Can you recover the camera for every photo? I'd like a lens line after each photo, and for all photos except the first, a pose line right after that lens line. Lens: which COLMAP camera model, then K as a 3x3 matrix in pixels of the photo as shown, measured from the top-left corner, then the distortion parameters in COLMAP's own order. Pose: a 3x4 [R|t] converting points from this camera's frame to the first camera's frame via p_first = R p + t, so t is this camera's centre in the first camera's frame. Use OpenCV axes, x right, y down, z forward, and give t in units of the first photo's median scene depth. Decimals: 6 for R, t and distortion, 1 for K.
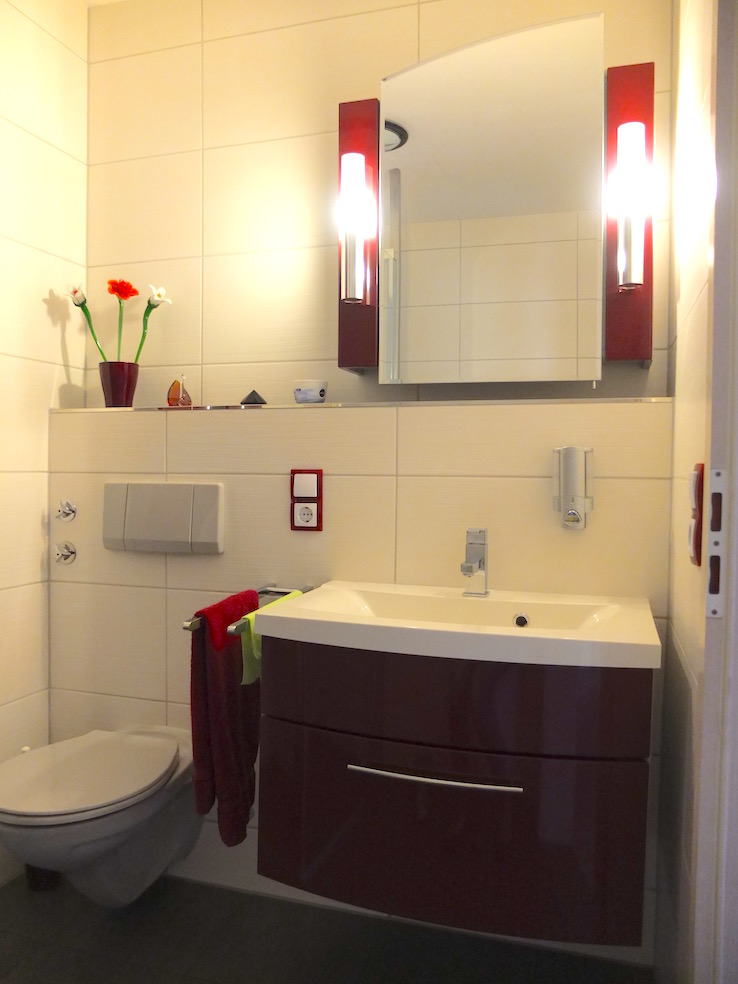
lens RADIAL K [[779.7, 0, 355.7], [0, 779.7, 492.7], [0, 0, 1]] dist [-0.065696, 0.003185]
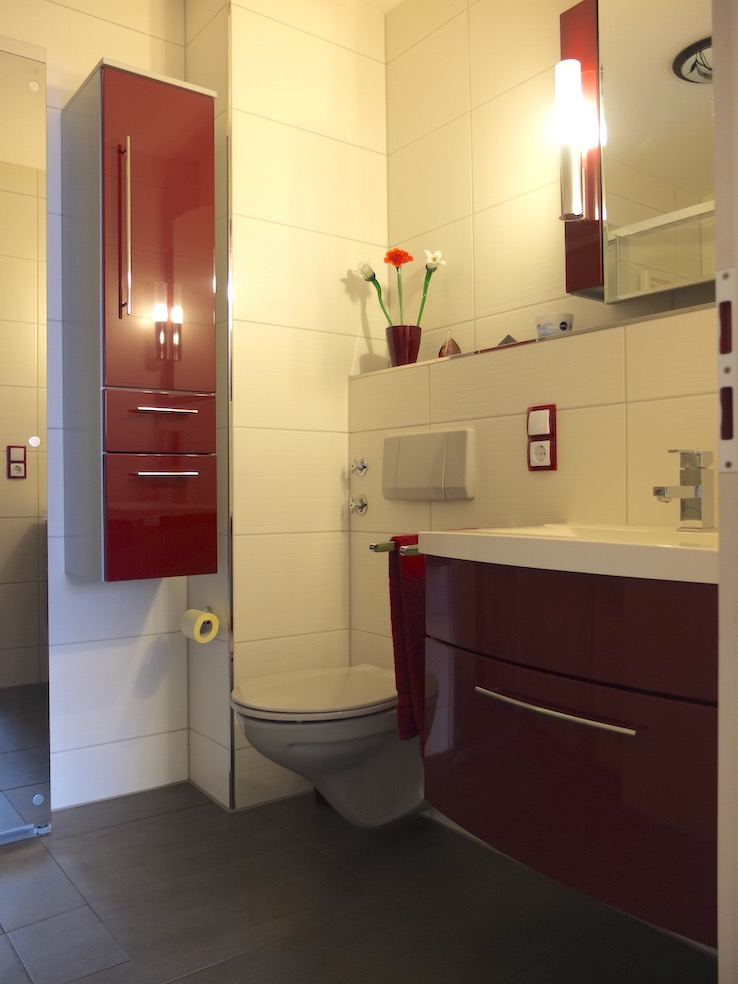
lens RADIAL K [[779.7, 0, 355.7], [0, 779.7, 492.7], [0, 0, 1]] dist [-0.065696, 0.003185]
pose [[0.817660, -0.009625, -0.575621, 0.261082], [-0.005144, 0.999698, -0.024024, 0.088079], [0.575679, 0.022605, 0.817363, 0.088277]]
